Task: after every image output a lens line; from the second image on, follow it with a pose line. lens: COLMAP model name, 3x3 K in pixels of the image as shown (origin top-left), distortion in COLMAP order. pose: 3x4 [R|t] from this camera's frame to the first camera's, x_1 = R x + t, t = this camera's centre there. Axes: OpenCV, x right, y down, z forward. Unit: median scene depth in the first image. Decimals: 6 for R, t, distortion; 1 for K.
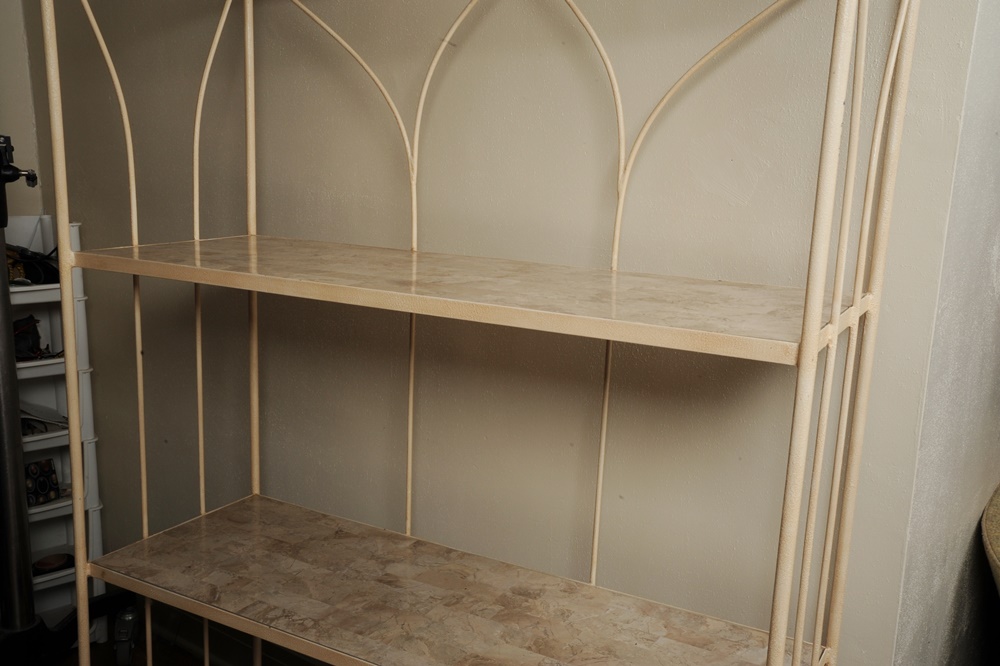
lens RADIAL K [[988.5, 0, 480.7], [0, 988.5, 349.9], [0, 0, 1]] dist [0.101215, 0.000000]
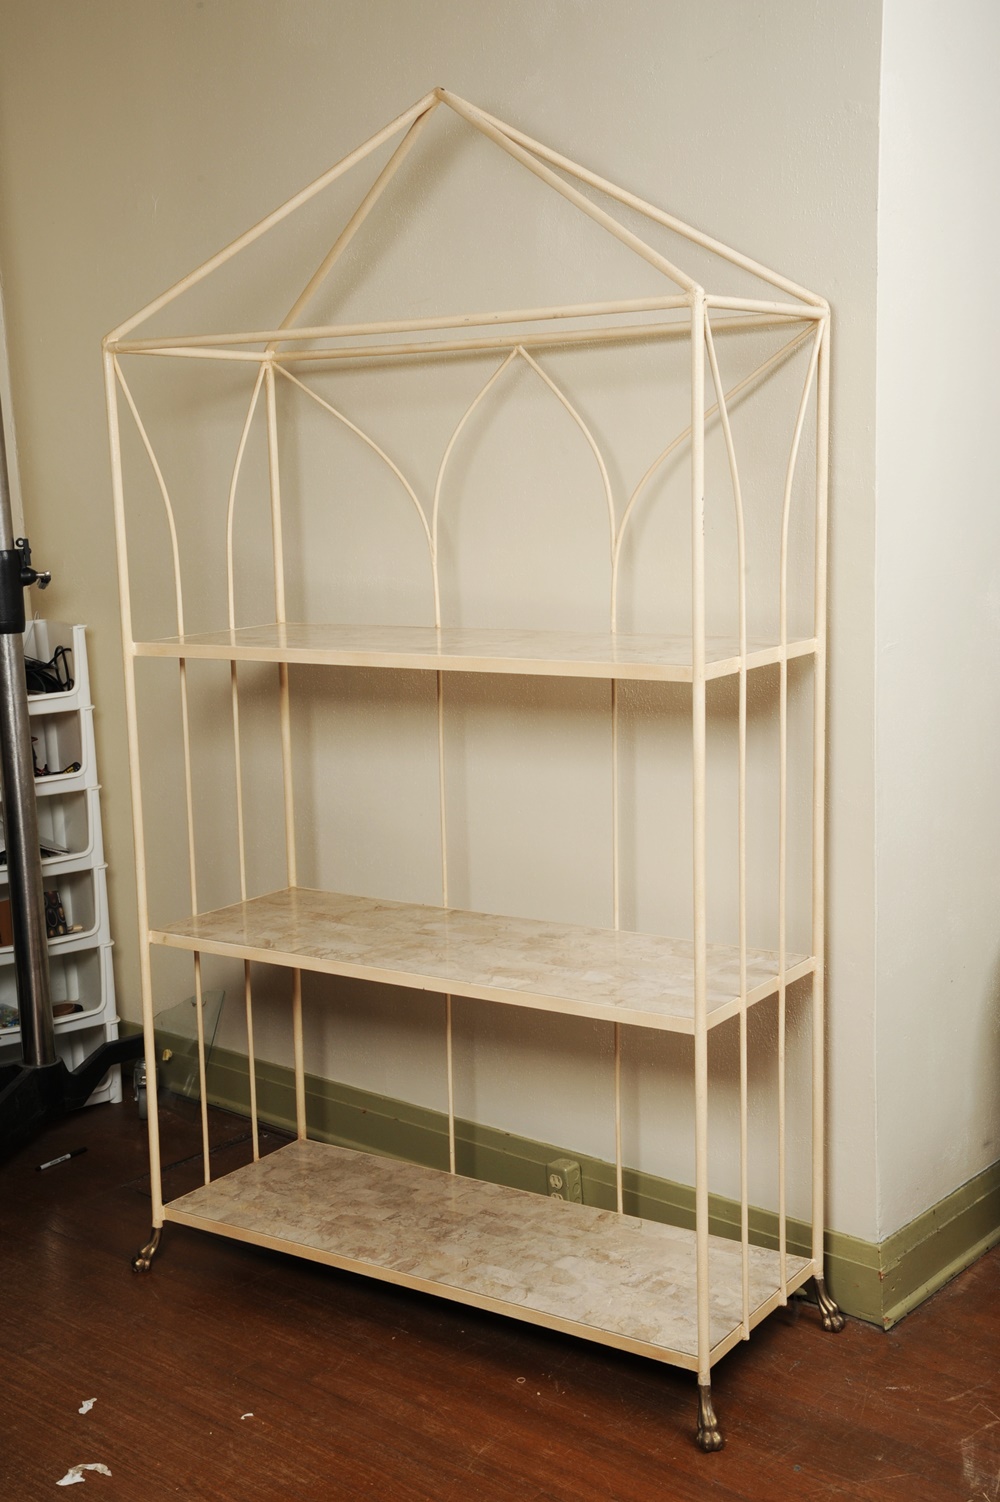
lens RADIAL K [[1862.8, 0, 485.2], [0, 1862.8, 748.1], [0, 0, 1]] dist [0.164571, 0.000000]
pose [[0.995837, -0.046968, -0.078121, 0.132492], [0.042458, 0.997389, -0.058424, 0.146811], [0.080661, 0.054864, 0.995230, -0.968723]]
